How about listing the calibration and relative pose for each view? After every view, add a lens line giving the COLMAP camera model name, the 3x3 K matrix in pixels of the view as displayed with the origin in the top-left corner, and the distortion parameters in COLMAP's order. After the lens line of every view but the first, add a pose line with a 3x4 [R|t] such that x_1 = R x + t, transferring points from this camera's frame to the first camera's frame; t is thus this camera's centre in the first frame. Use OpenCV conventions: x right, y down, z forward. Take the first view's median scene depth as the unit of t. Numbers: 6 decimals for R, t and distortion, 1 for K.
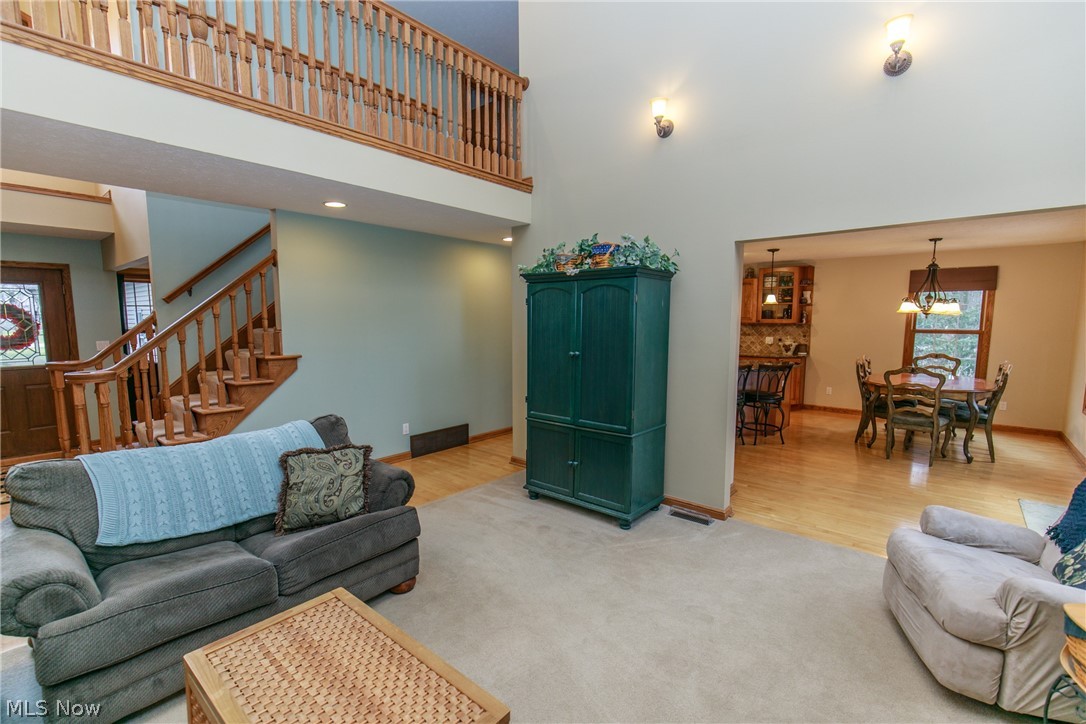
lens RADIAL K [[482.4, 0, 542.5], [0, 482.4, 370.7], [0, 0, 1]] dist [0.002825, 0.000166]
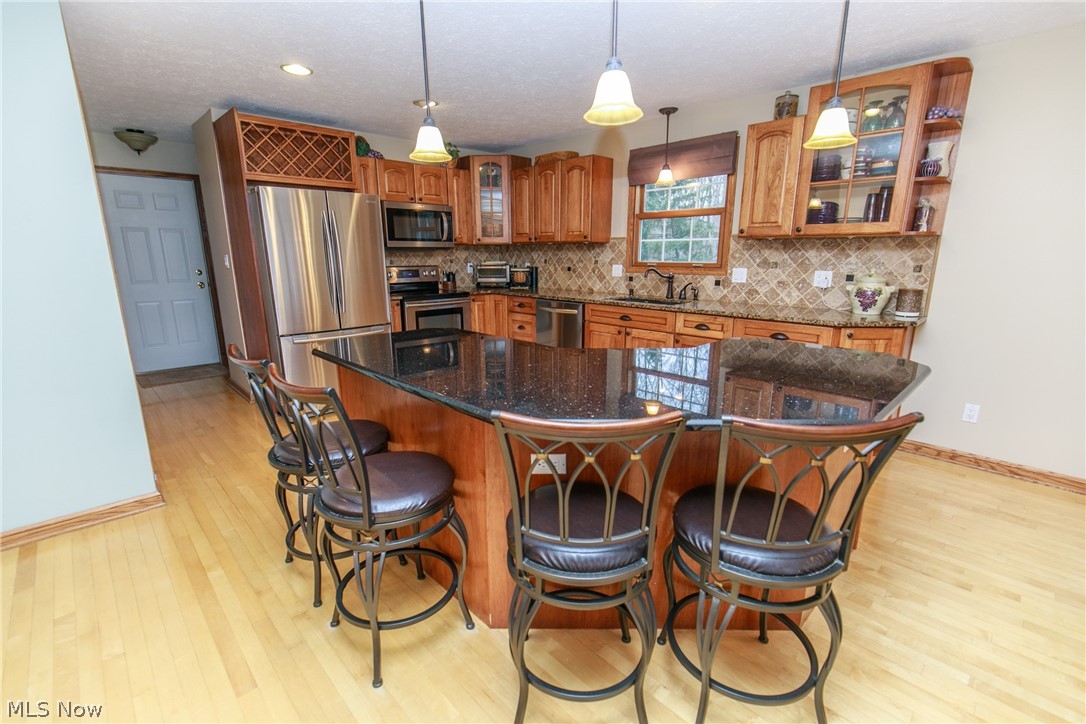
lens RADIAL K [[482.4, 0, 542.5], [0, 482.4, 370.7], [0, 0, 1]] dist [0.002825, 0.000166]
pose [[0.995243, 0.024477, -0.094298, 0.286955], [-0.011819, 0.991110, 0.132520, -0.038935], [0.096703, -0.130775, 0.986685, 0.588560]]
